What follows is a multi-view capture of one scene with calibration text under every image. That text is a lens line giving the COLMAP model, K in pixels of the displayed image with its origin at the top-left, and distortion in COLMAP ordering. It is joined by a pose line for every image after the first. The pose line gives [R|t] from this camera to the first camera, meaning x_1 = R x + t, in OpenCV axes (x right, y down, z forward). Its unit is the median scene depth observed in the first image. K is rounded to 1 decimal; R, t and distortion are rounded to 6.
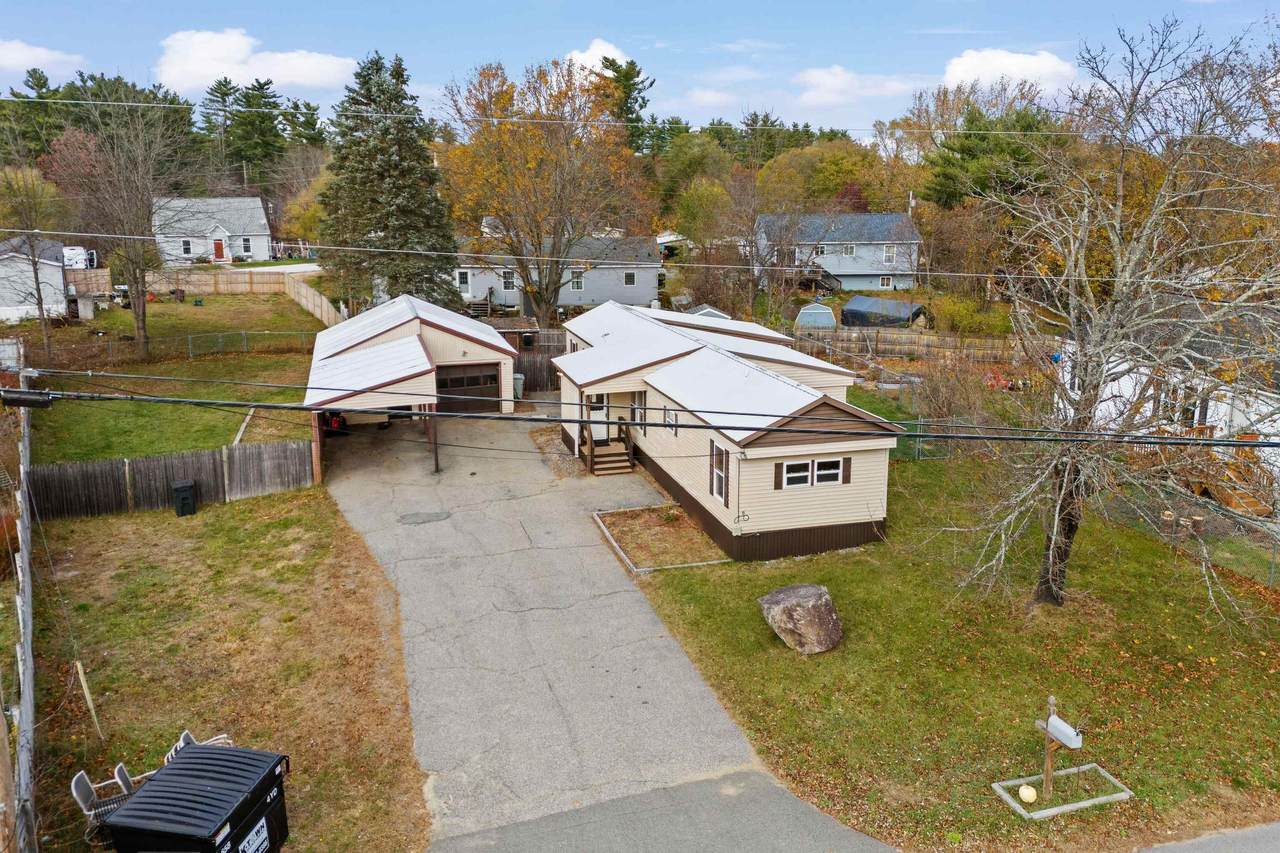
lens RADIAL K [[959.4, 0, 638.0], [0, 959.4, 380.8], [0, 0, 1]] dist [0.079007, -0.079892]
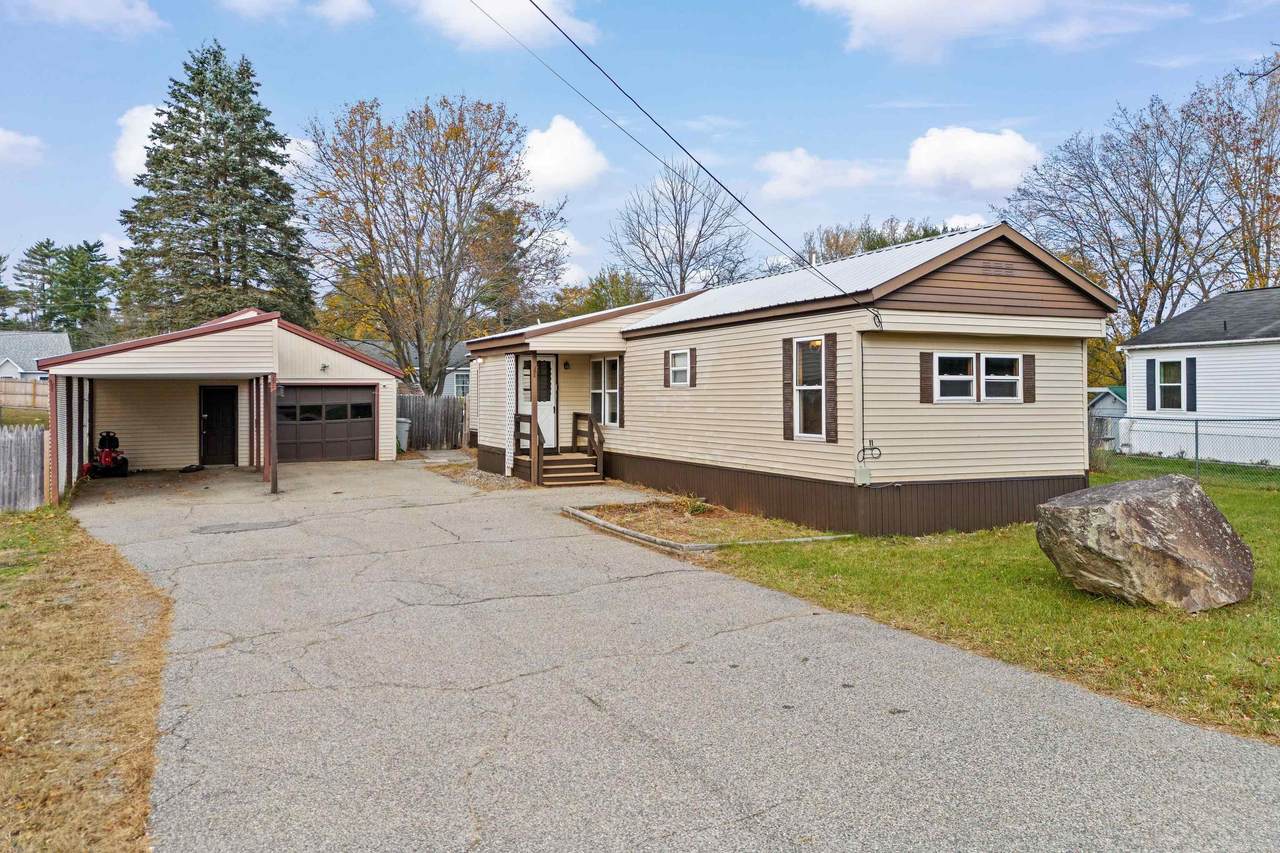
lens RADIAL K [[961.9, 0, 642.1], [0, 961.9, 392.2], [0, 0, 1]] dist [0.071517, -0.082497]
pose [[0.988809, -0.003485, 0.149148, -0.092201], [0.034410, 0.978099, -0.205275, 0.205543], [-0.145166, 0.208110, 0.967273, 0.469743]]
